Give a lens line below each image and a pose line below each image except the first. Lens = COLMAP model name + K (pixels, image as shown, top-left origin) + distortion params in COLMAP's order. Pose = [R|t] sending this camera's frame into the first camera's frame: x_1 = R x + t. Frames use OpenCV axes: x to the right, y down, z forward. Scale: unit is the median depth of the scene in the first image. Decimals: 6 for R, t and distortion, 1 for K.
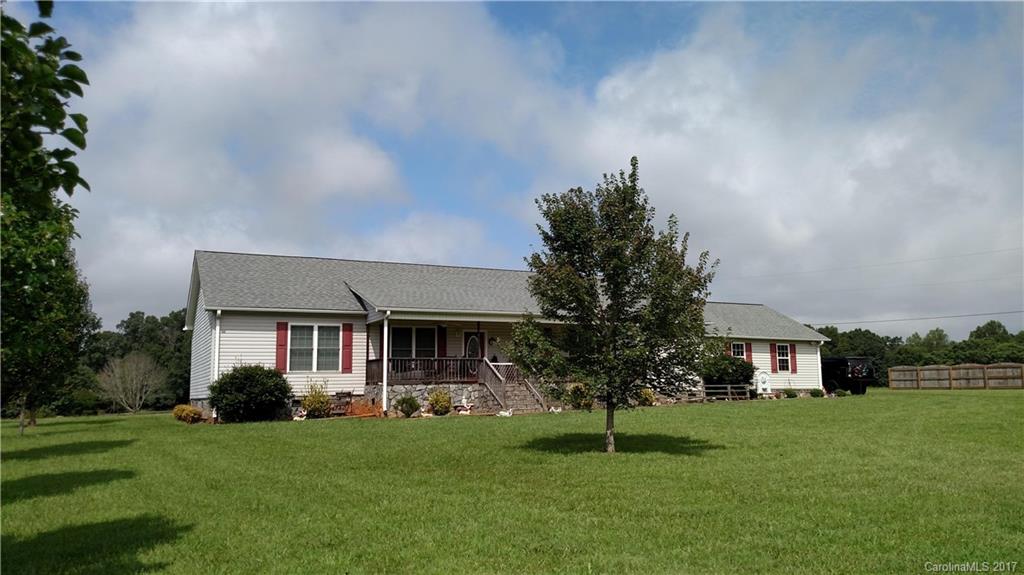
lens RADIAL K [[828.3, 0, 513.2], [0, 828.3, 269.9], [0, 0, 1]] dist [0.122347, -0.179661]
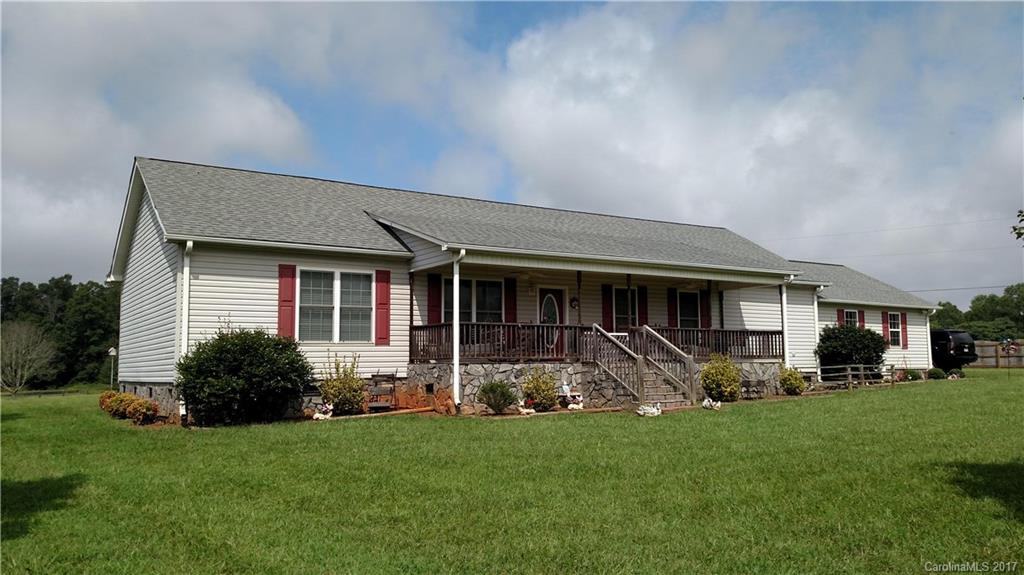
lens RADIAL K [[839.8, 0, 512.0], [0, 839.8, 287.5], [0, 0, 1]] dist [0.122009, 0.000175]
pose [[0.993706, 0.014712, 0.111045, -0.175269], [-0.020750, 0.998357, 0.053411, 0.041074], [-0.110077, -0.055379, 0.992379, 0.333392]]
